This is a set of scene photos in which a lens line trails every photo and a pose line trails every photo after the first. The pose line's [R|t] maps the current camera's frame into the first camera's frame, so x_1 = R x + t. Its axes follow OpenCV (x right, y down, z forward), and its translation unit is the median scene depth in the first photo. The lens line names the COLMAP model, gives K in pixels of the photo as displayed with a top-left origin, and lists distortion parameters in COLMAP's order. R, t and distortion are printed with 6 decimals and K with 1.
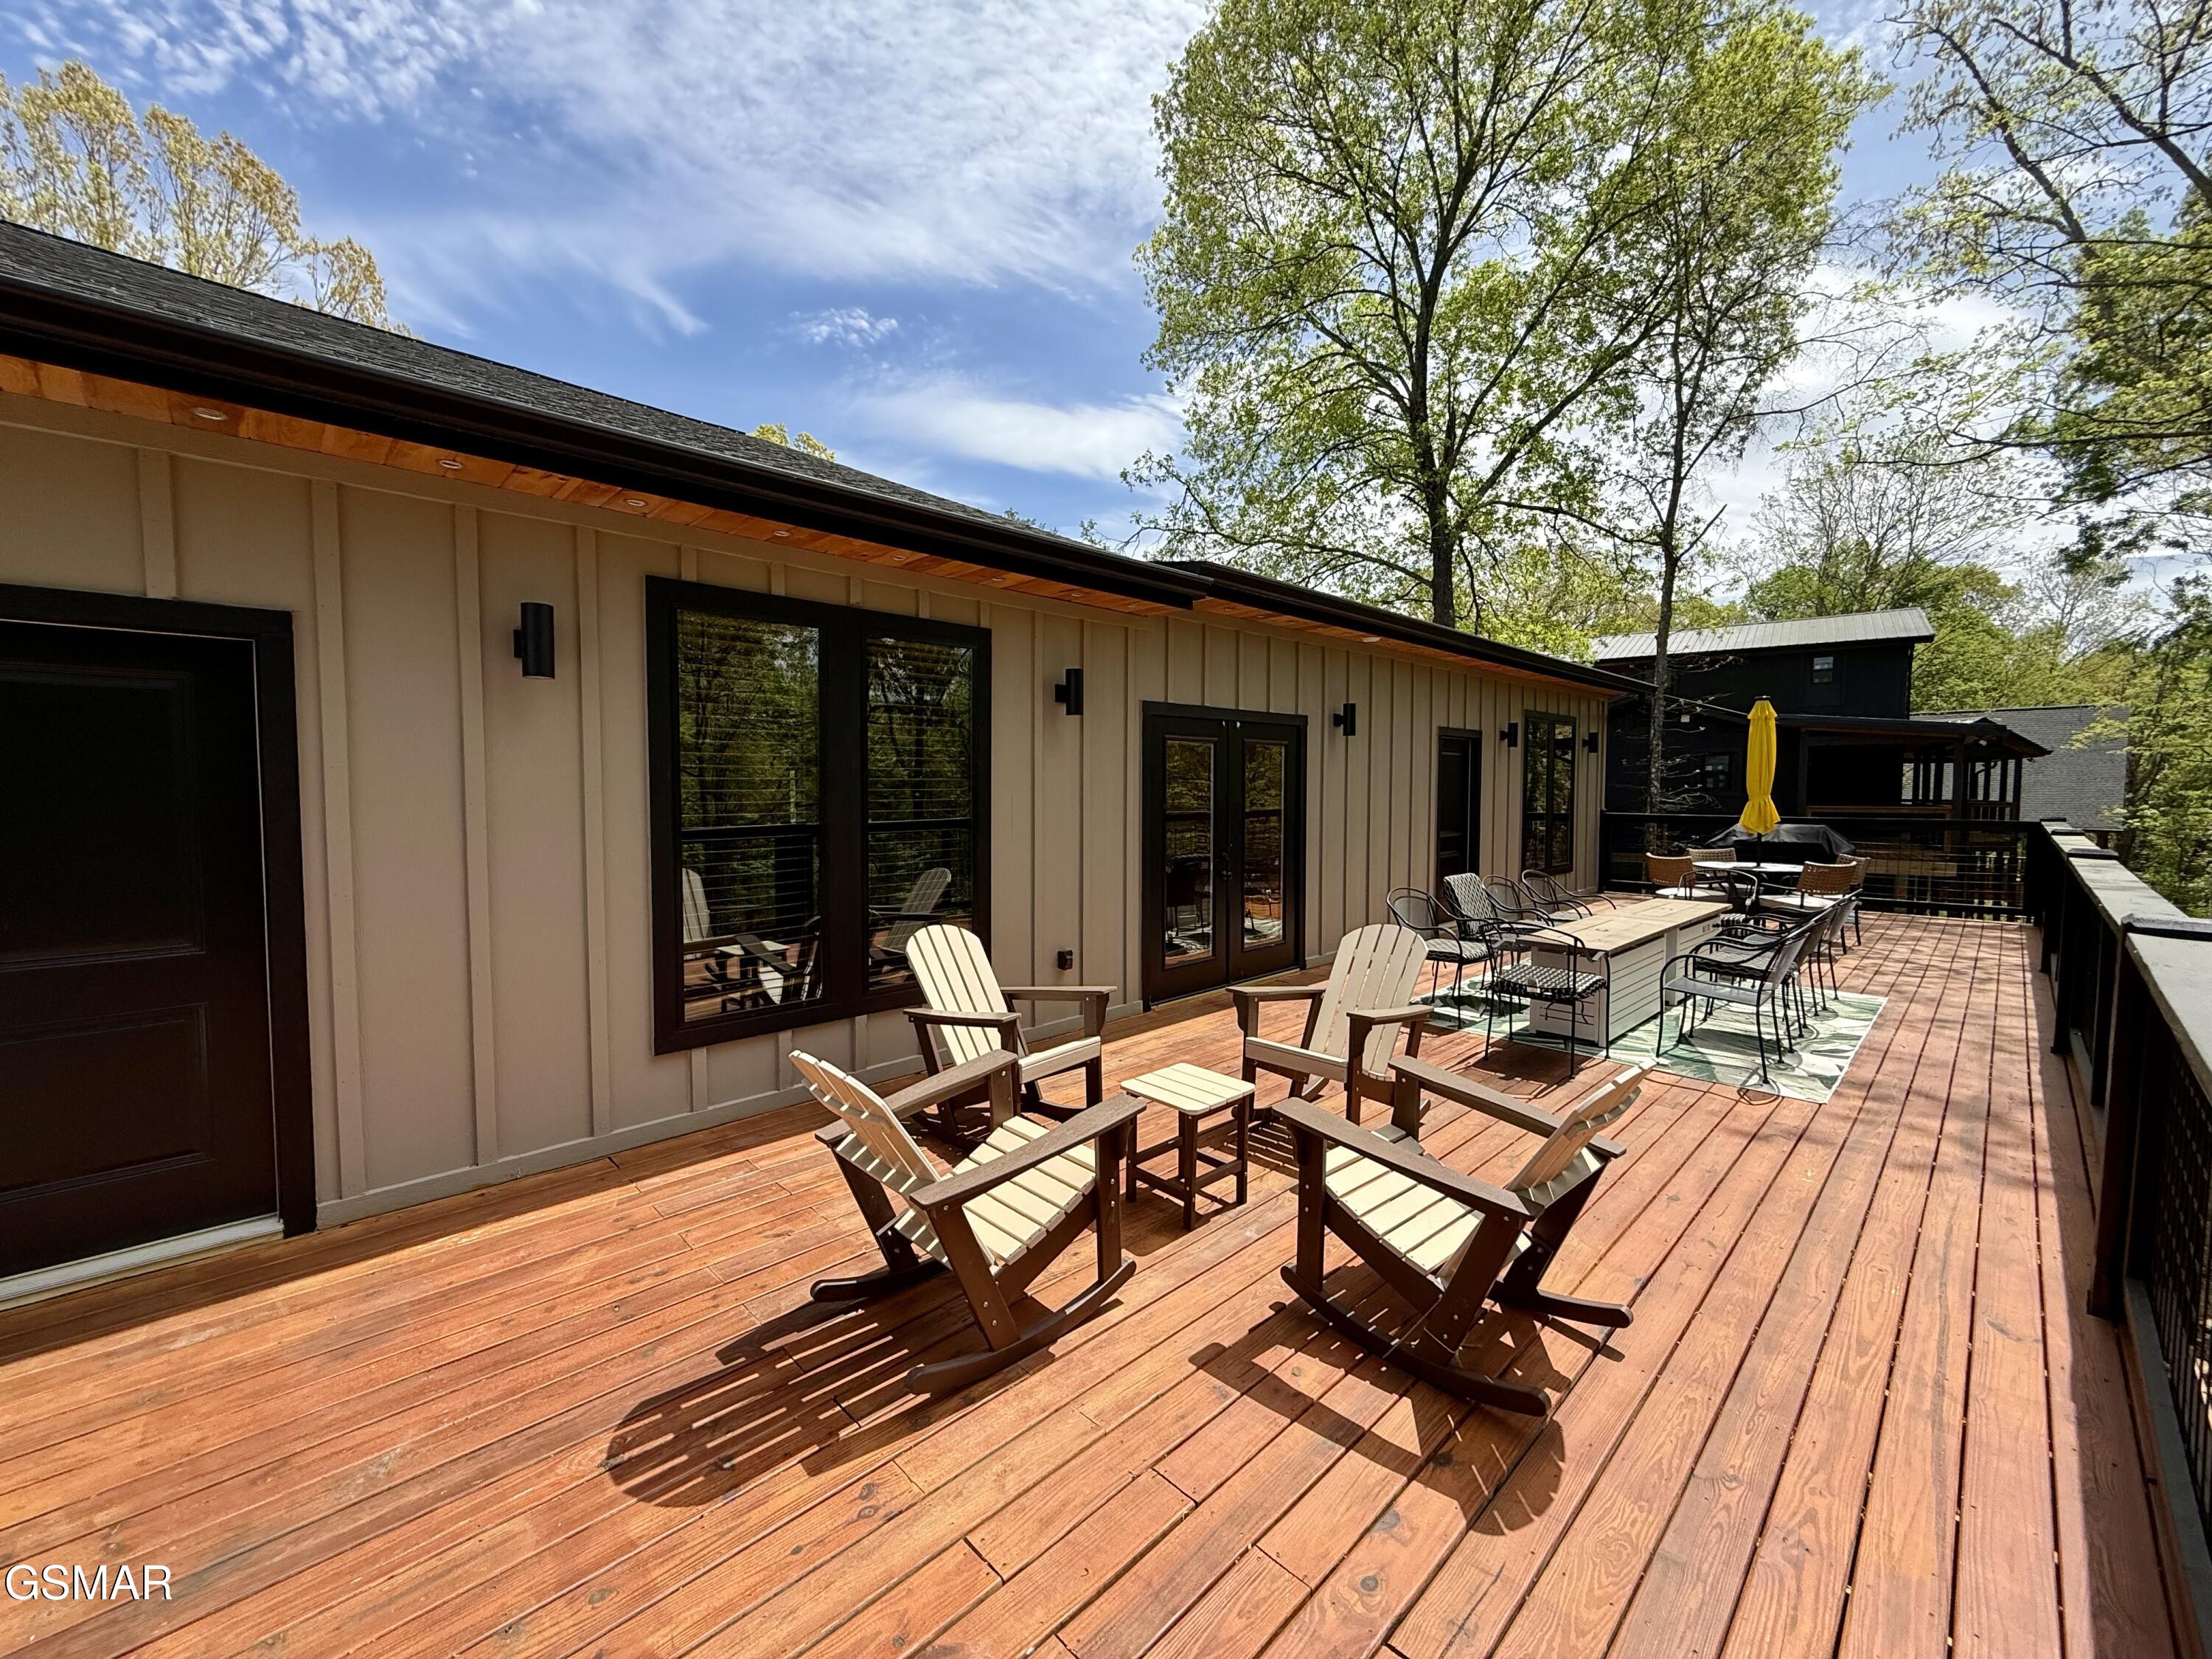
lens RADIAL K [[881.3, 0, 1100.5], [0, 881.3, 828.9], [0, 0, 1]] dist [-0.001444, 0.000767]
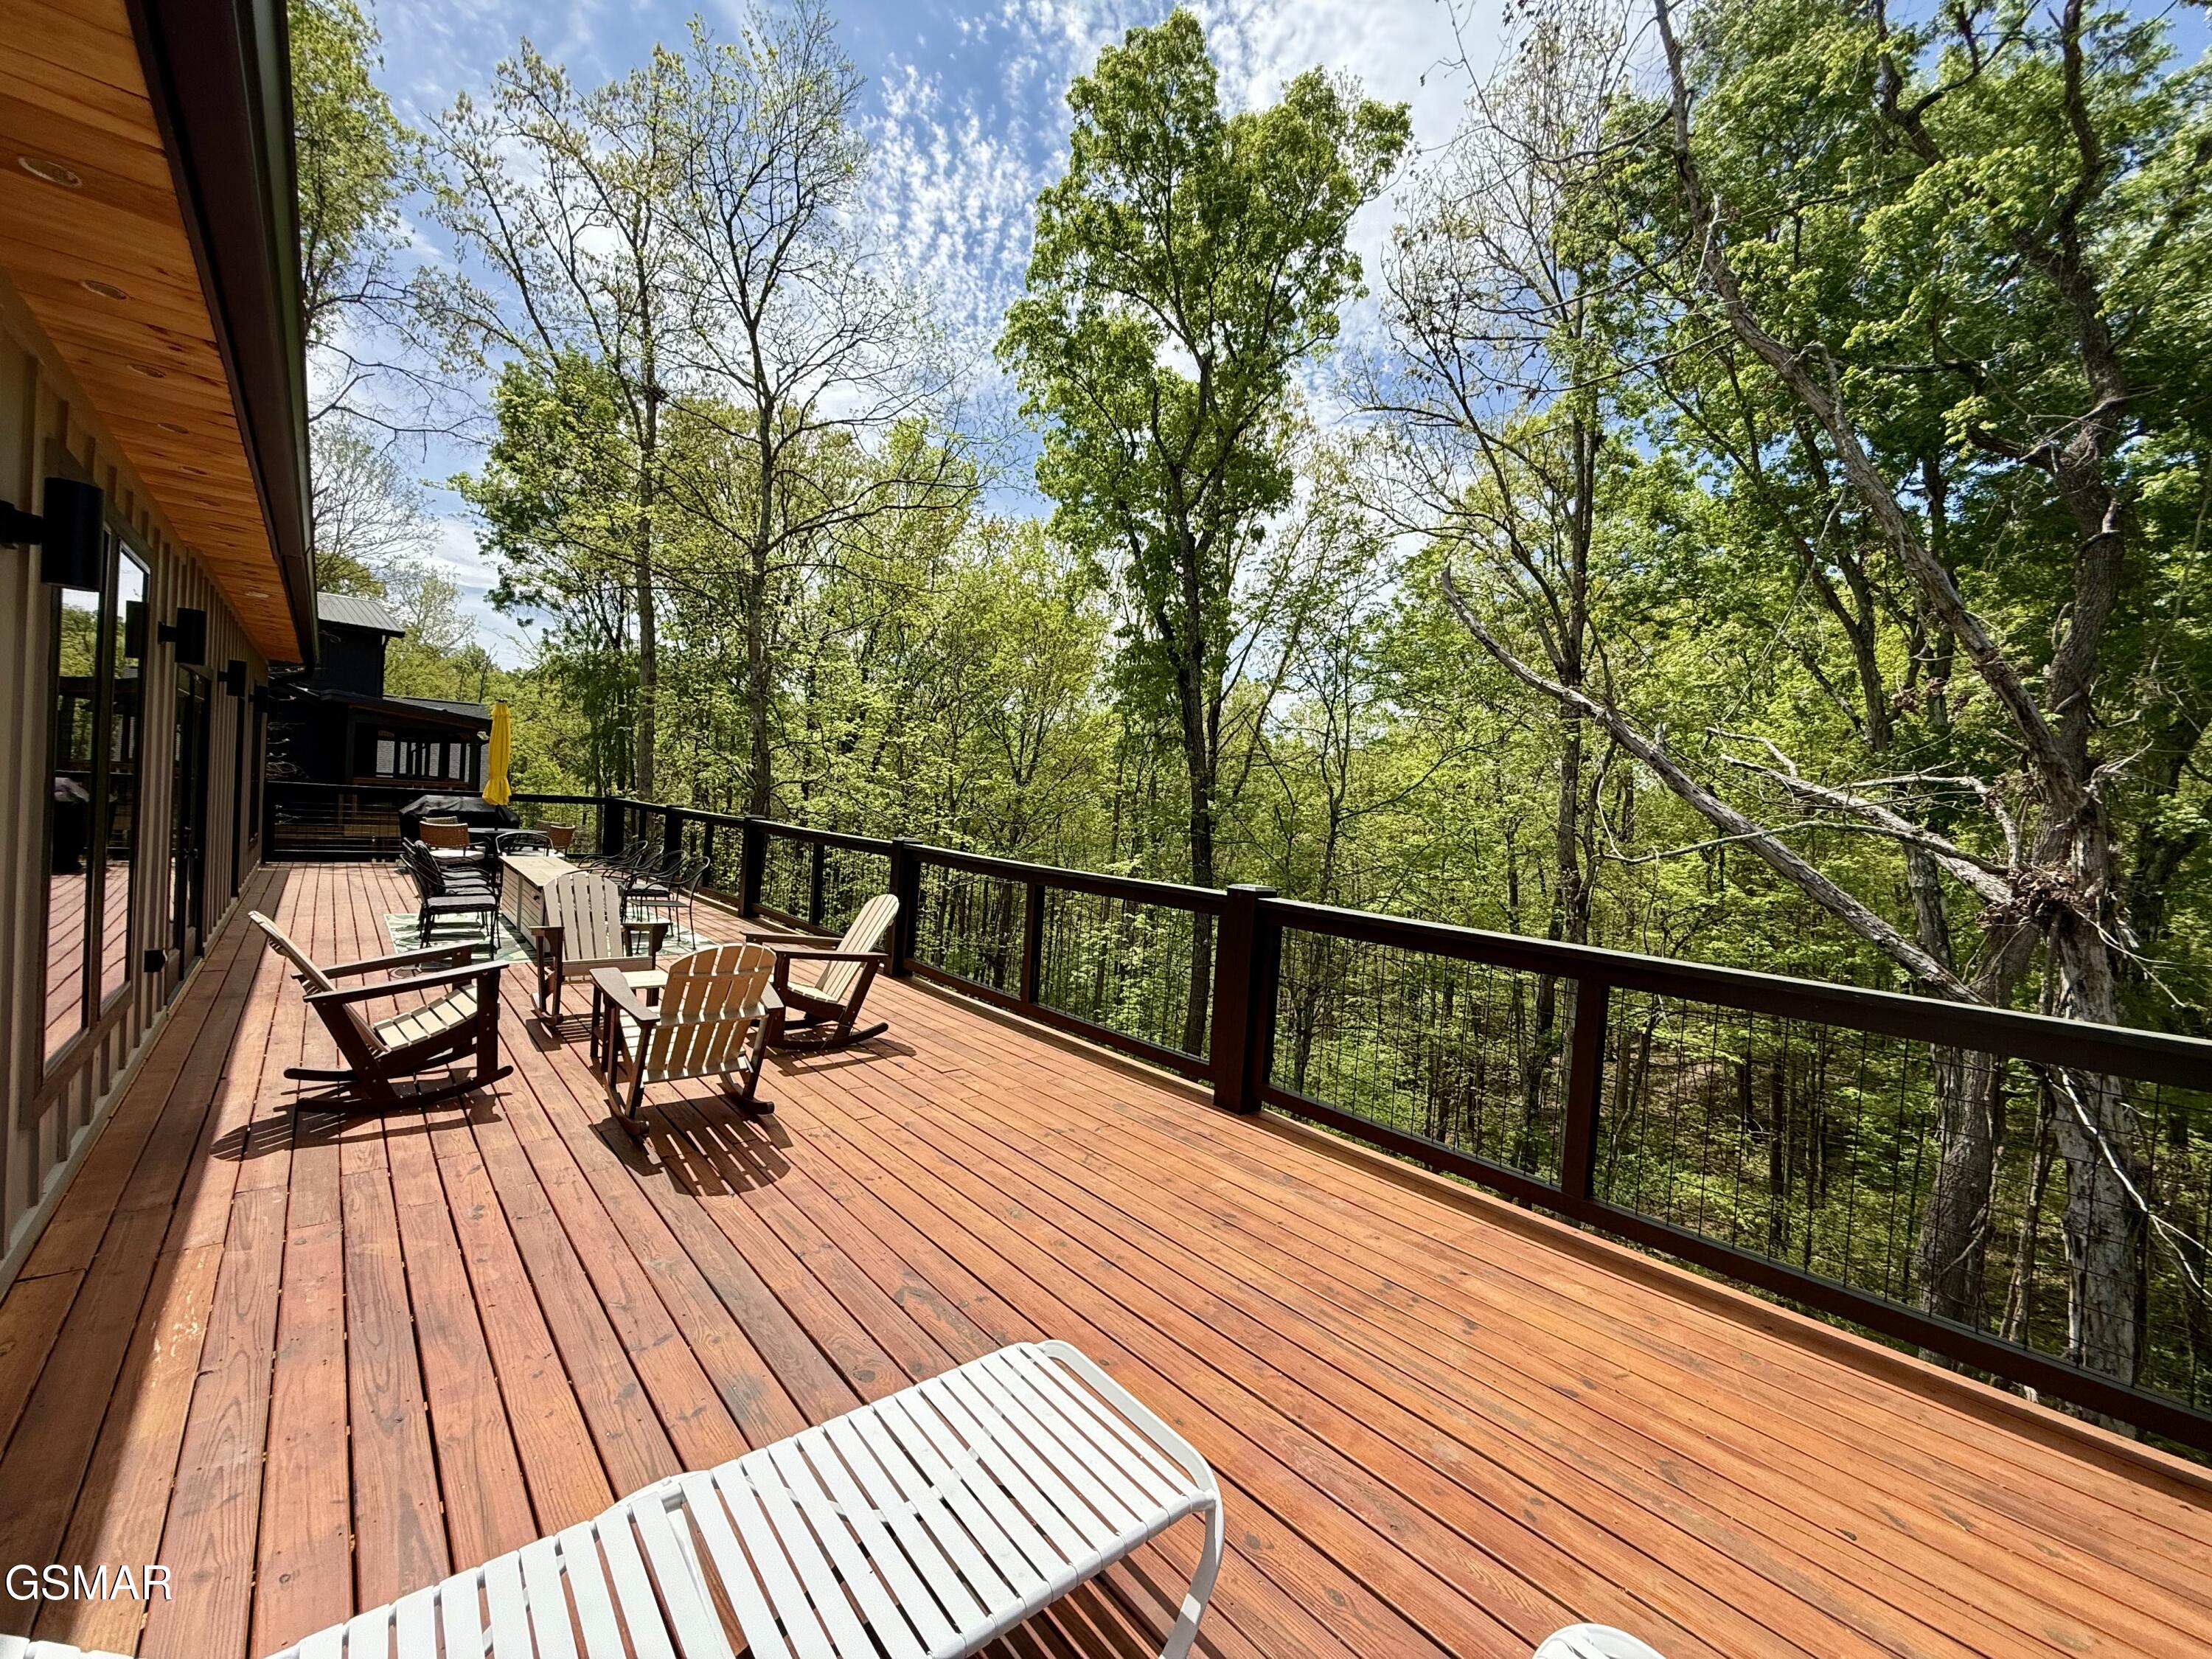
lens RADIAL K [[881.3, 0, 1100.5], [0, 881.3, 828.9], [0, 0, 1]] dist [-0.001444, 0.000767]
pose [[0.051217, -0.020548, 0.998476, -1.952511], [-0.014658, 0.999665, 0.021324, -0.011647], [-0.998580, -0.015728, 0.050899, 0.205577]]
